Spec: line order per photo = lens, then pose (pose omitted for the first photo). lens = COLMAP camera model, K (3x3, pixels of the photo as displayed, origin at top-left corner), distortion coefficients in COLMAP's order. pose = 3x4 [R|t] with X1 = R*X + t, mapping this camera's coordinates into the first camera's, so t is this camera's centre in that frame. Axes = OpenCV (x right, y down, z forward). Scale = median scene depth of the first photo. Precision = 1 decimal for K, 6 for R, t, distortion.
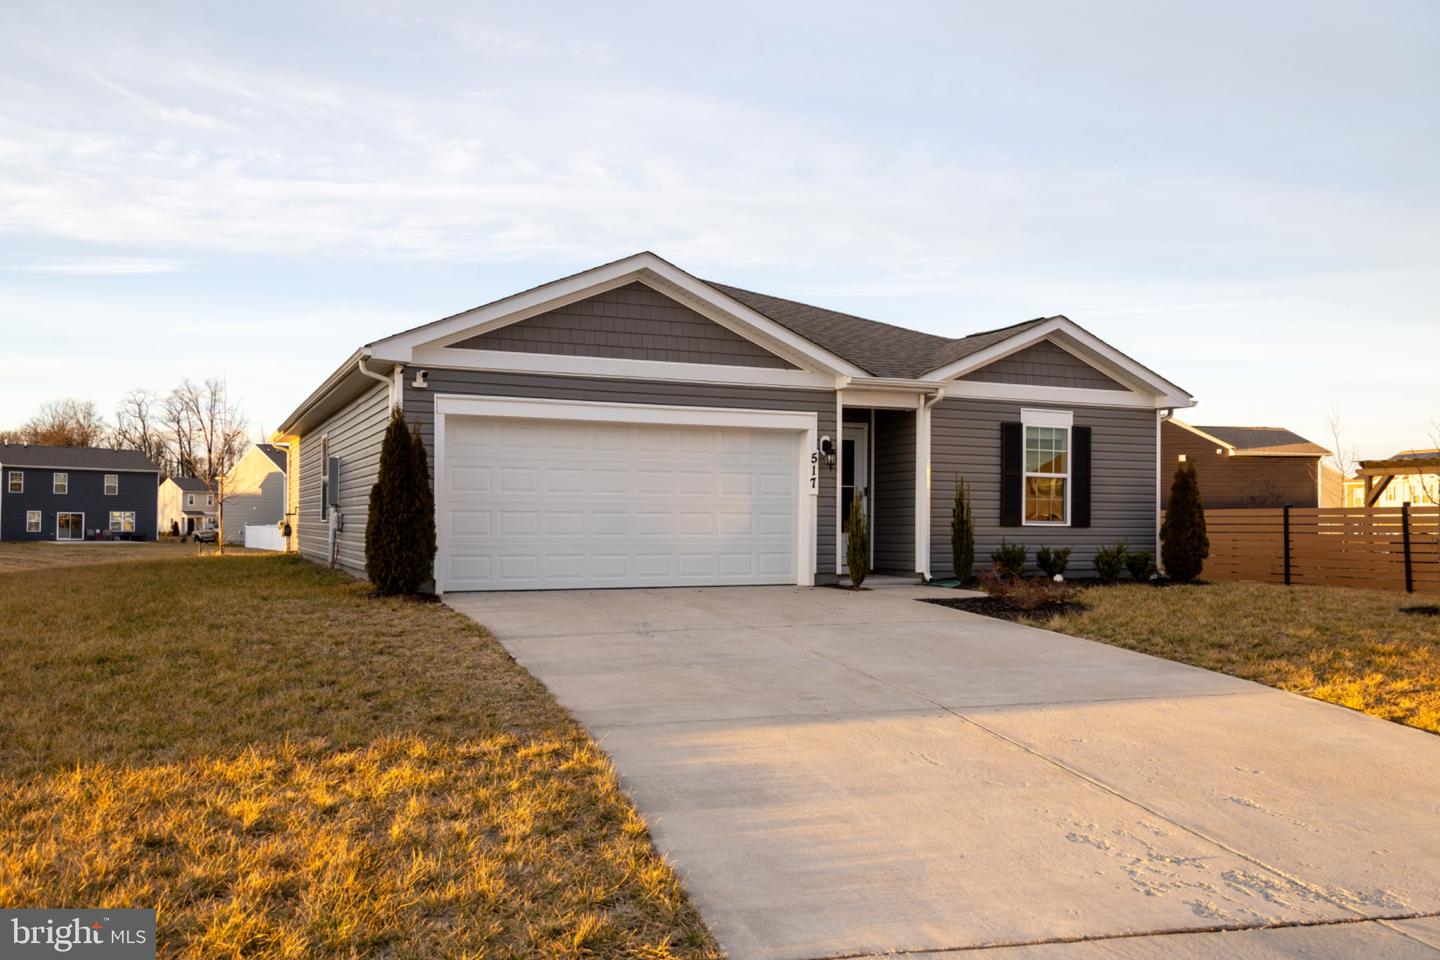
lens RADIAL K [[1143.3, 0, 717.1], [0, 1143.3, 484.0], [0, 0, 1]] dist [0.032436, 0.003756]
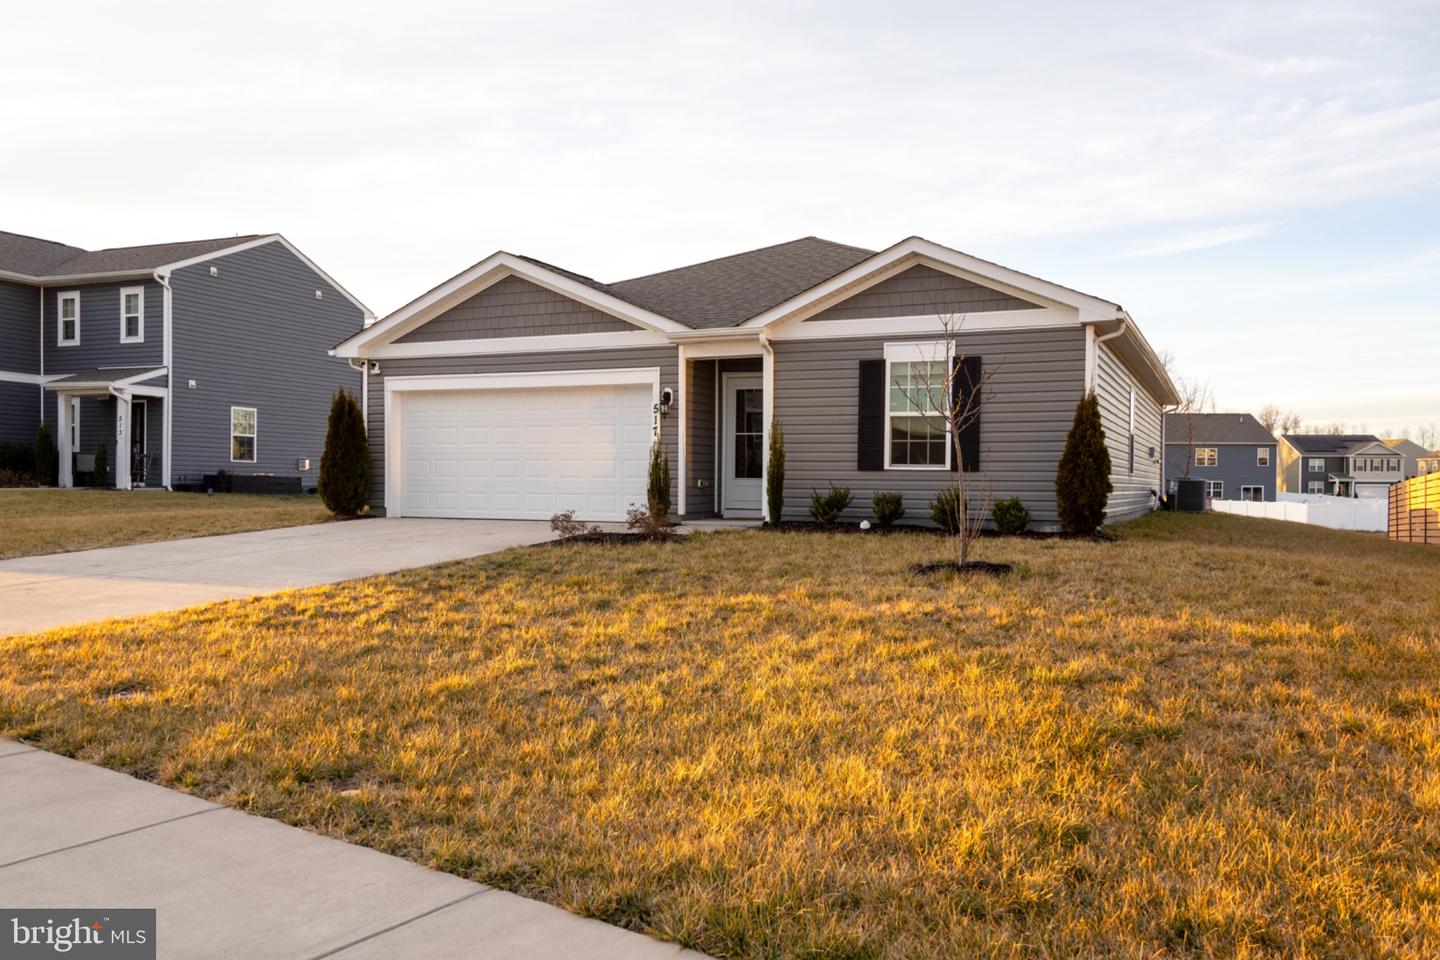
lens RADIAL K [[1143.3, 0, 732.5], [0, 1143.3, 476.2], [0, 0, 1]] dist [0.032436, 0.003756]
pose [[0.671273, -0.003062, -0.741204, 0.912777], [0.020681, 0.999680, 0.014600, 0.026654], [0.740921, -0.025129, 0.671122, 0.299142]]
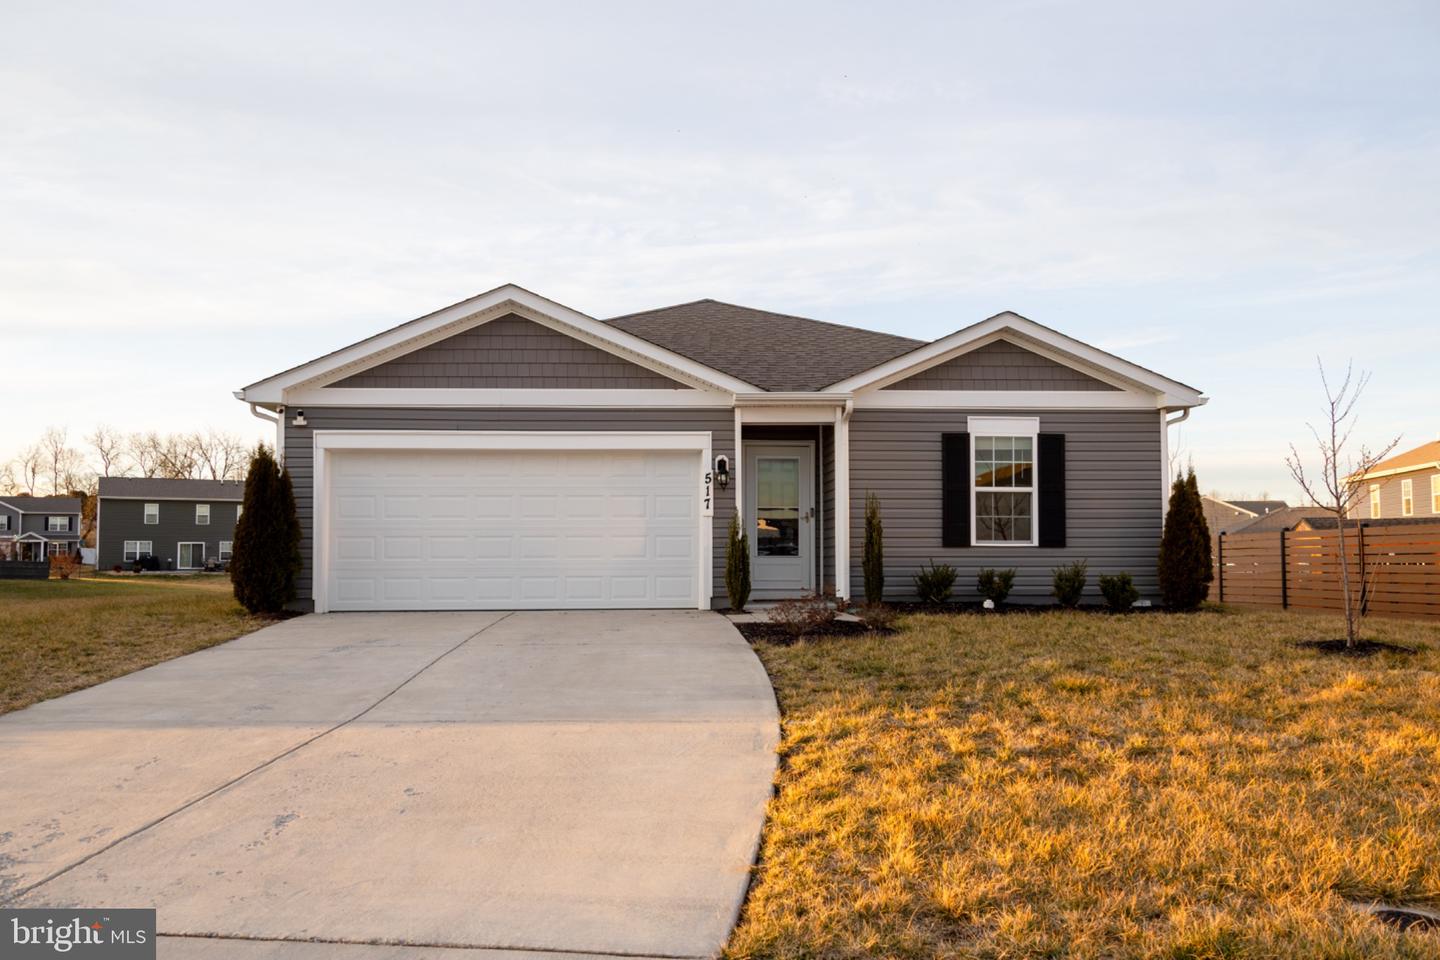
lens RADIAL K [[1100.9, 0, 720.6], [0, 1100.9, 486.3], [0, 0, 1]] dist [0.025998, -0.000316]
pose [[0.937111, -0.027978, -0.347908, 0.403405], [0.019890, 0.999443, -0.026800, 0.009004], [0.348464, 0.018195, 0.937145, 0.119927]]
